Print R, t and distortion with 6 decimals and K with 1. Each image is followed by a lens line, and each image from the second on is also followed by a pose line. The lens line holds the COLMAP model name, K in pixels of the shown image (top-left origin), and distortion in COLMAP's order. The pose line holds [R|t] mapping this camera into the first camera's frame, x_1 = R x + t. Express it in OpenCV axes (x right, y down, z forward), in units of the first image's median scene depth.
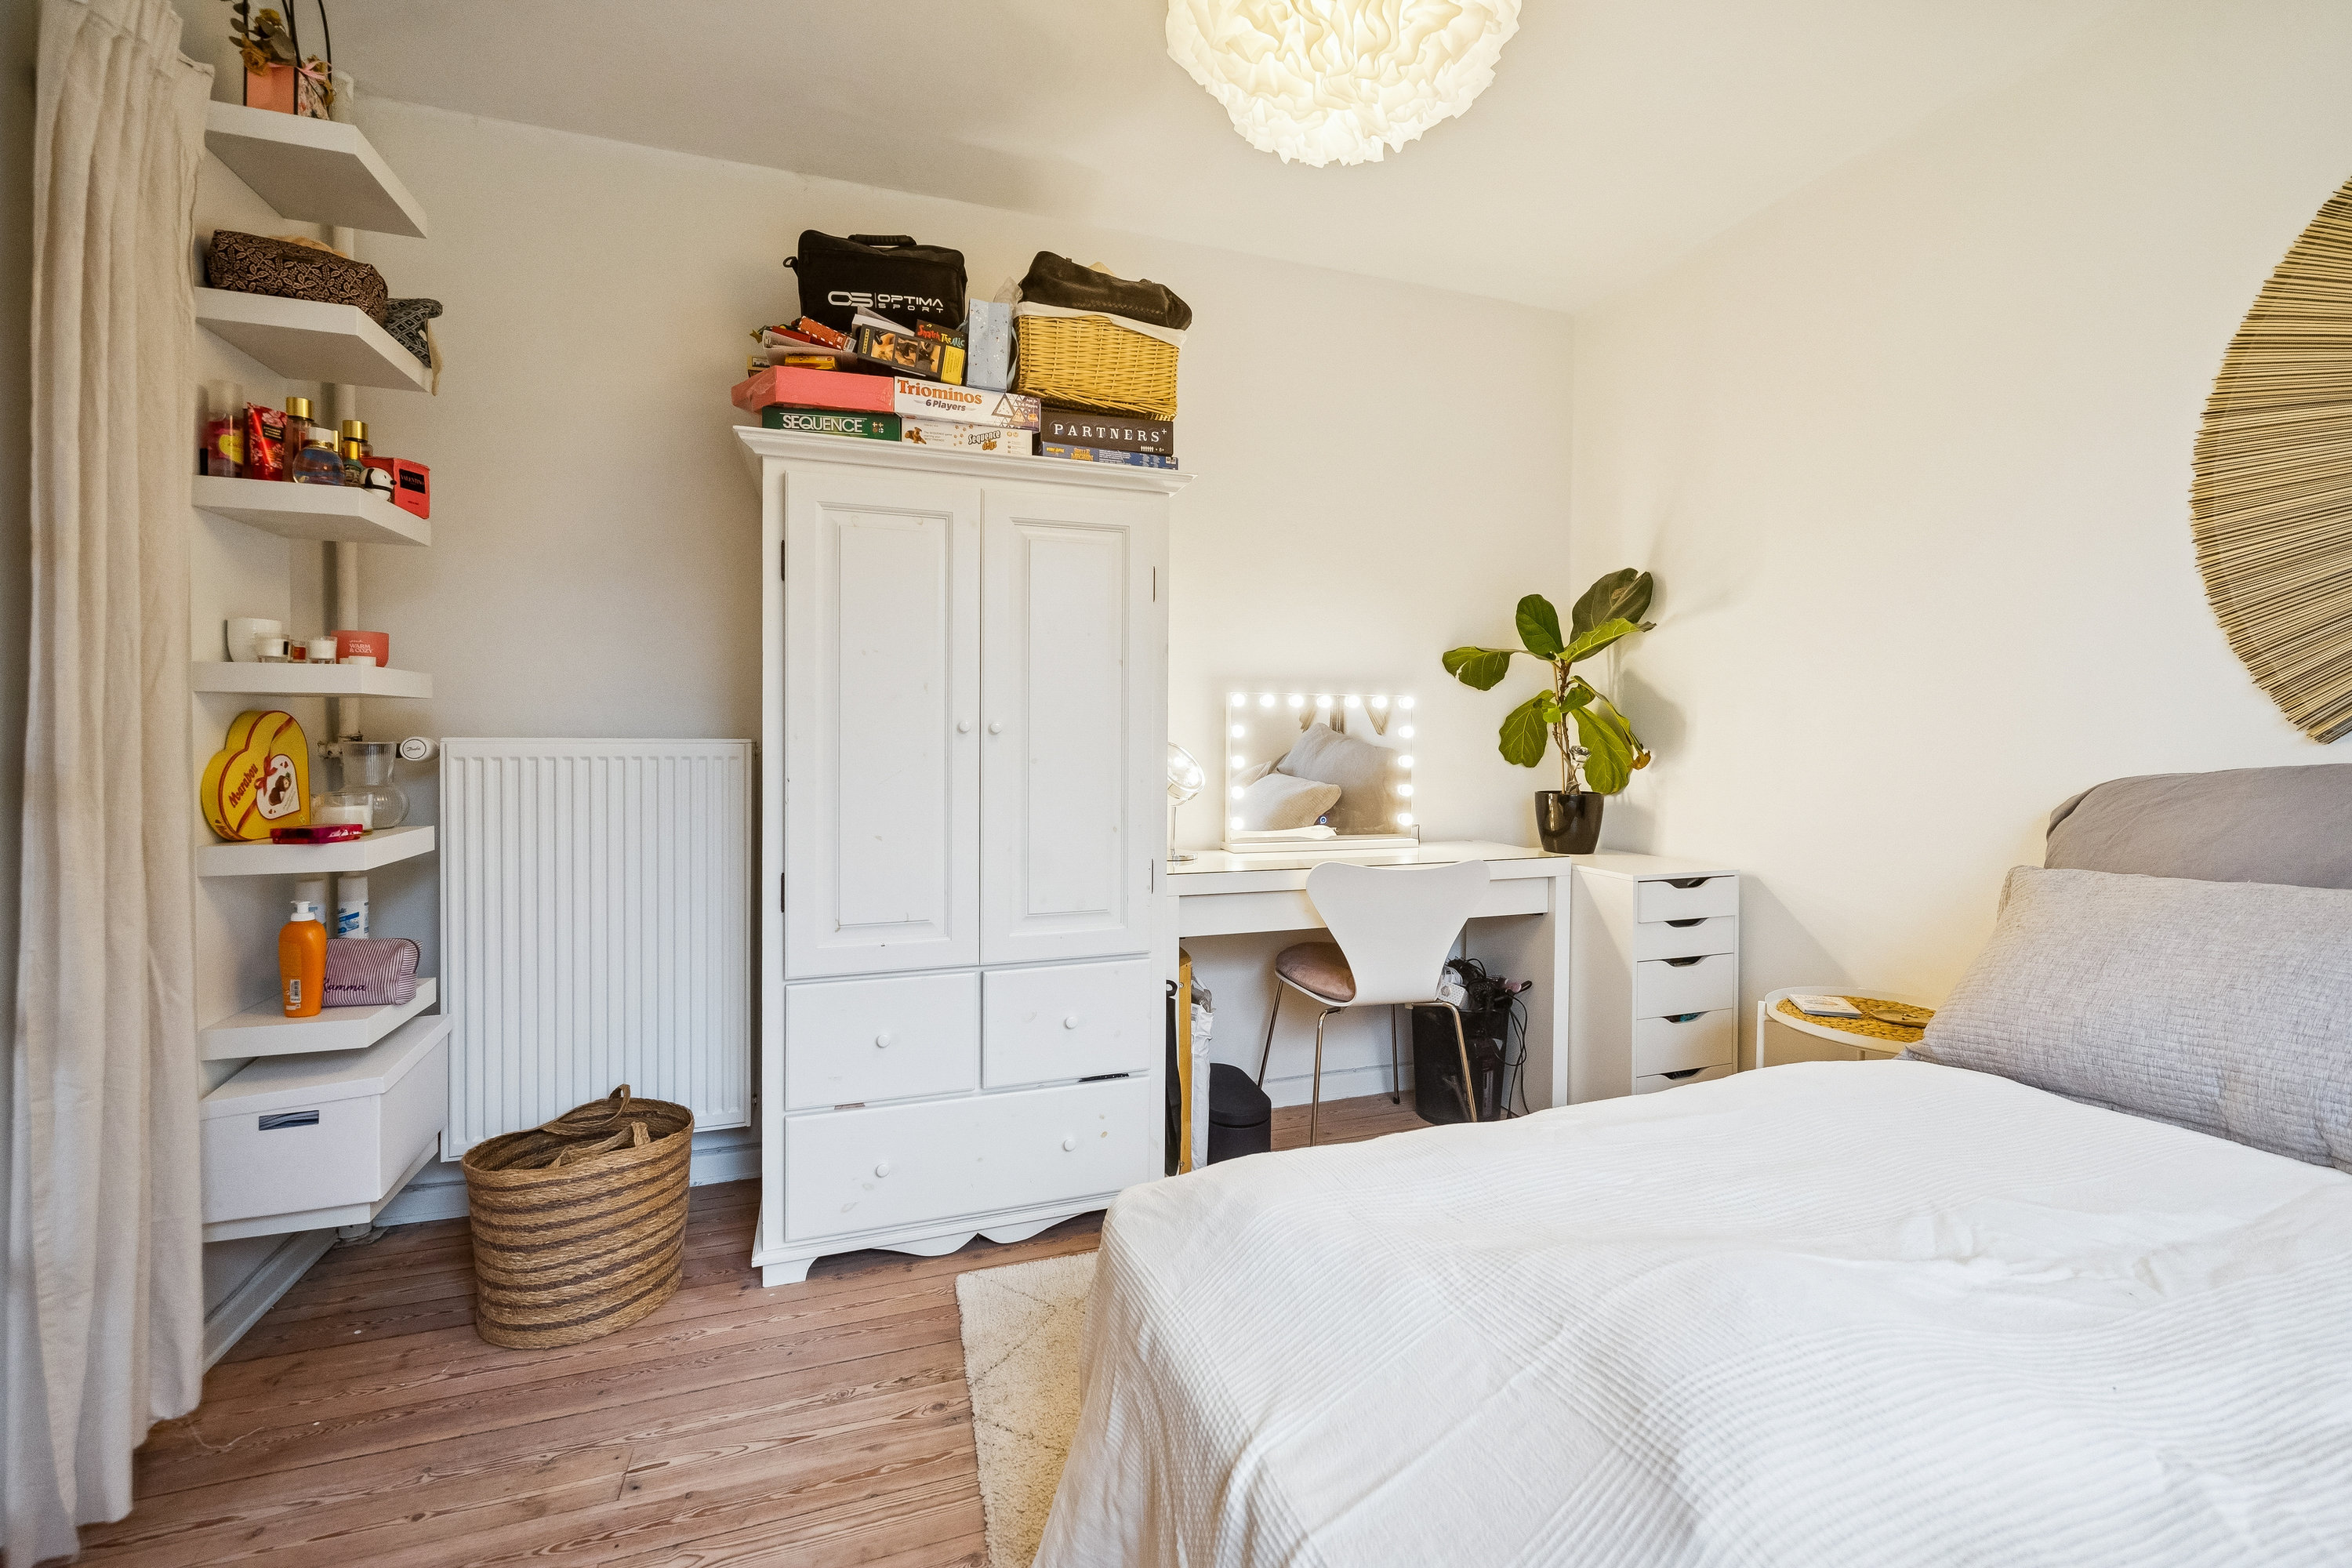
lens RADIAL K [[960.0, 0, 1181.9], [0, 960.0, 749.0], [0, 0, 1]] dist [-0.000579, -0.000203]
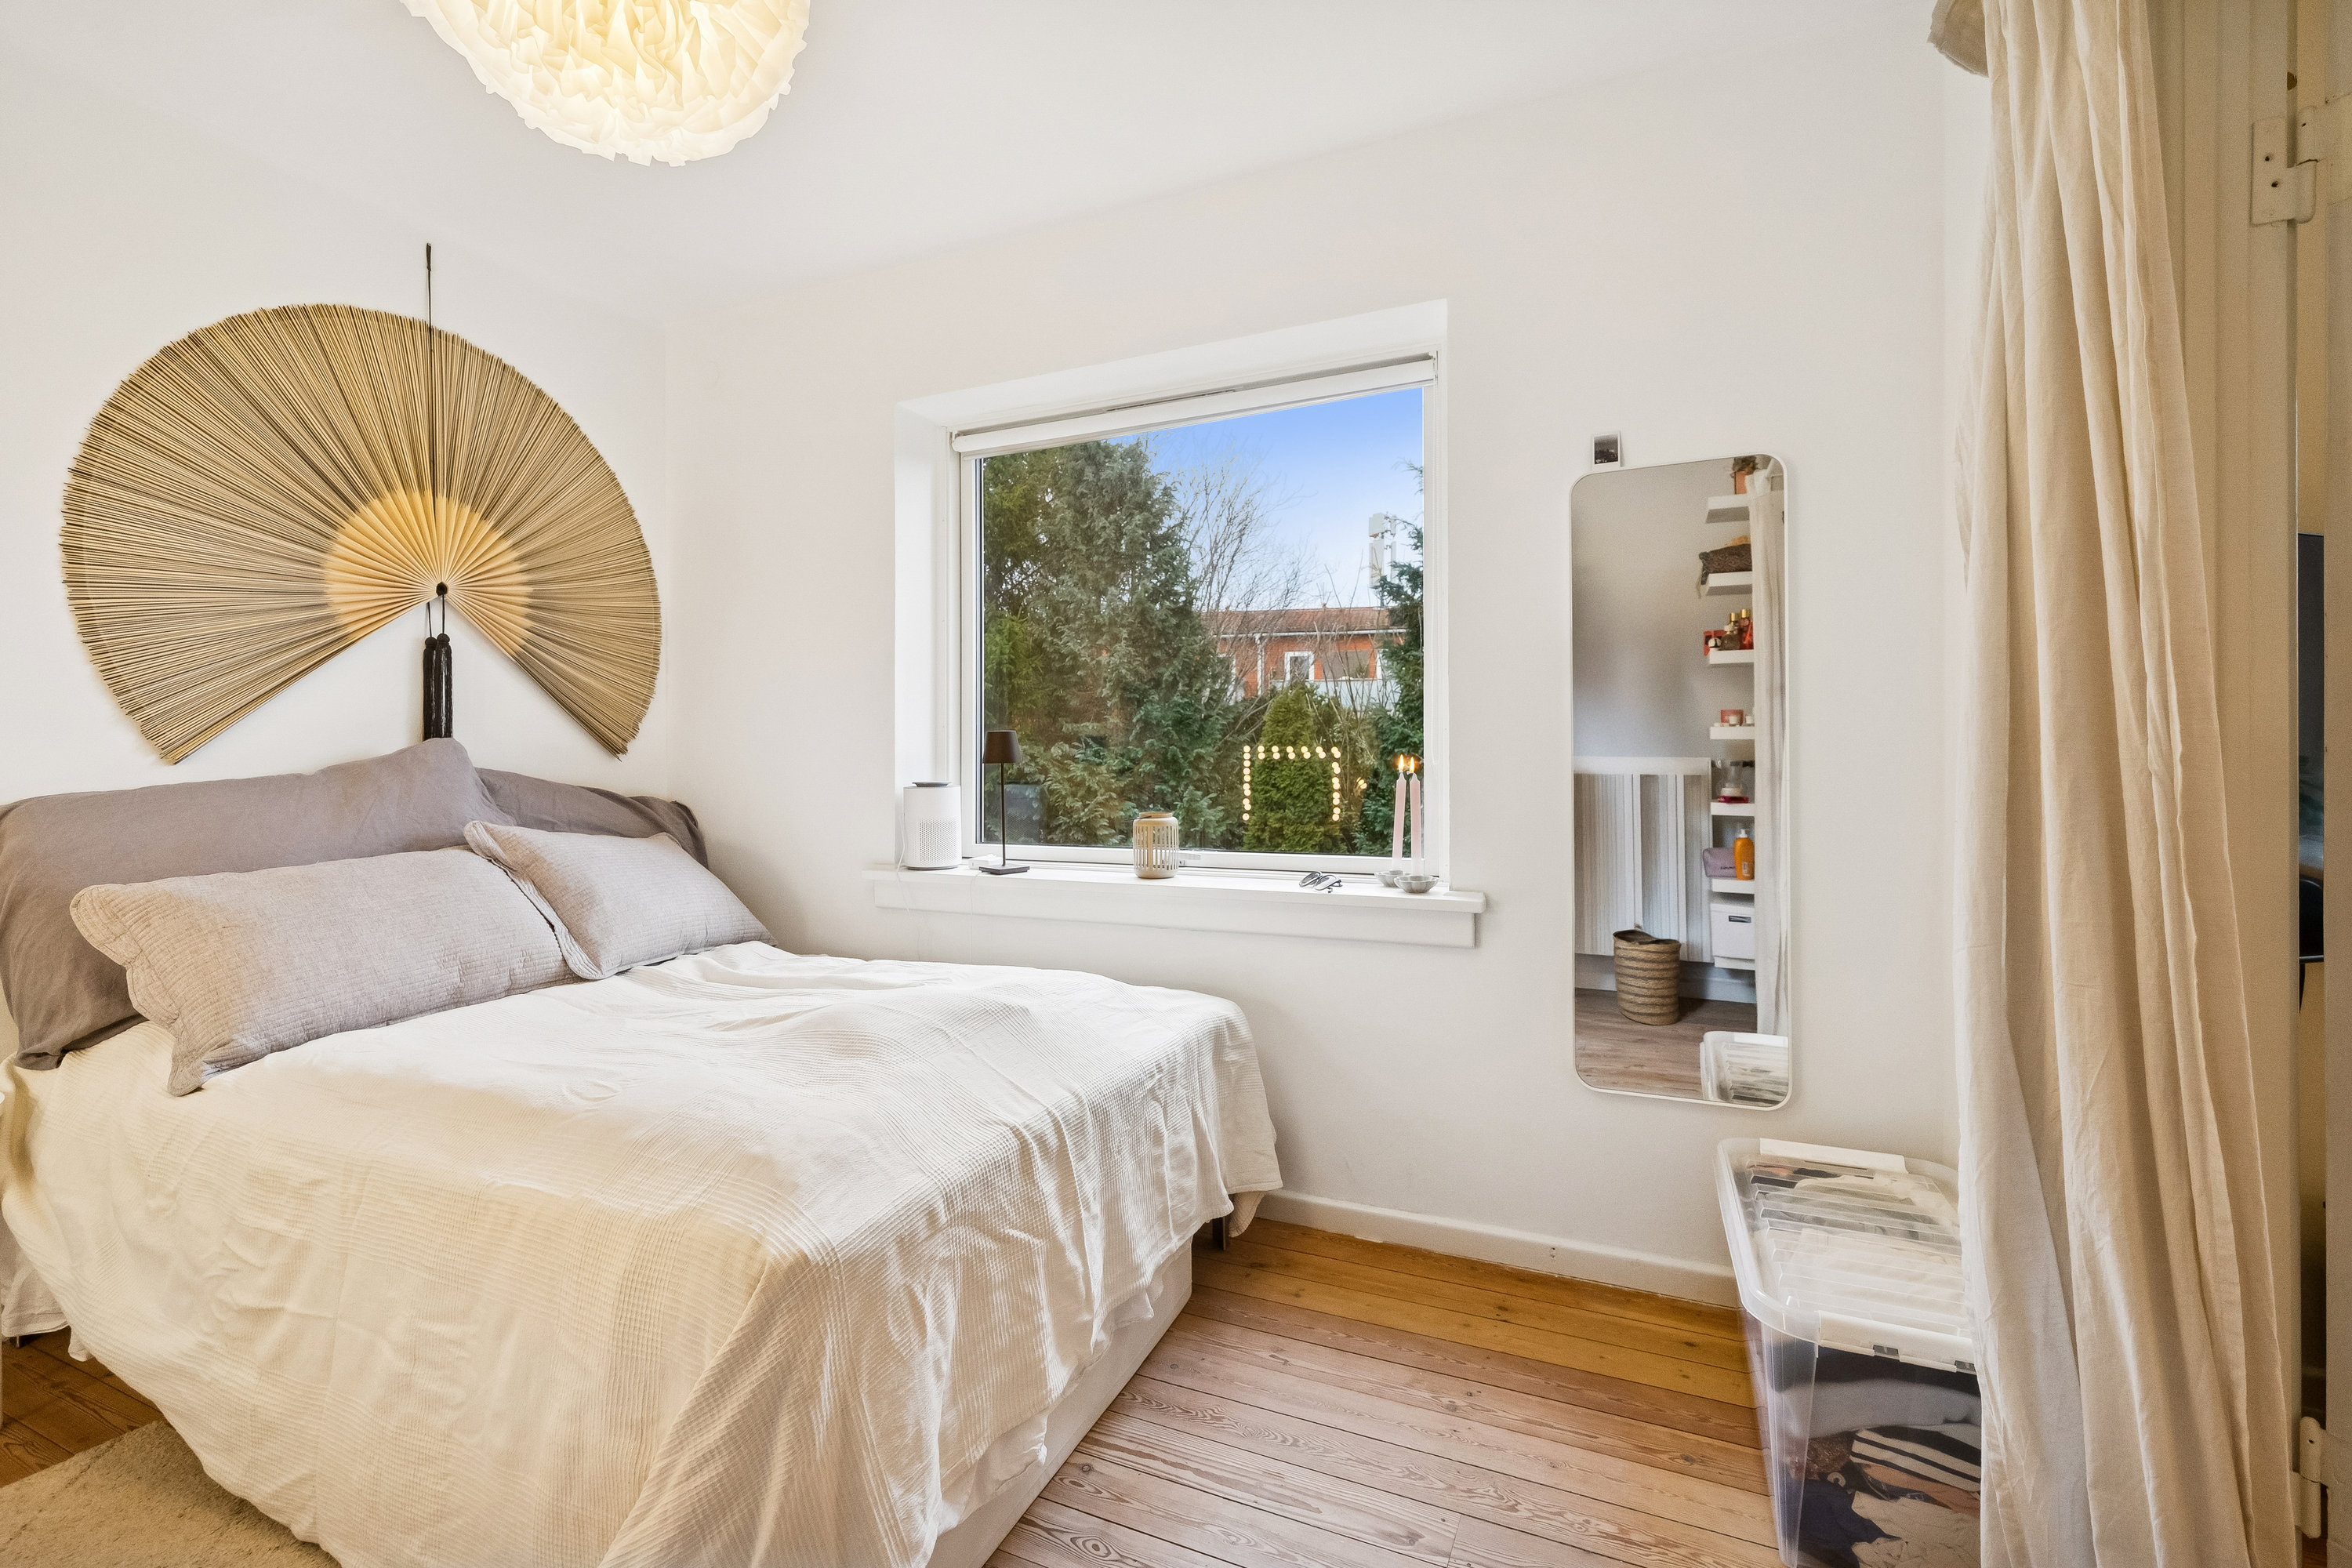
lens RADIAL K [[1032.0, 0, 1183.2], [0, 1032.0, 765.2], [0, 0, 1]] dist [0.001593, -0.000032]
pose [[-0.721415, -0.002165, 0.692500, -0.615206], [0.006641, 0.999927, 0.010045, -0.008437], [-0.692471, 0.011846, -0.721348, 0.857919]]
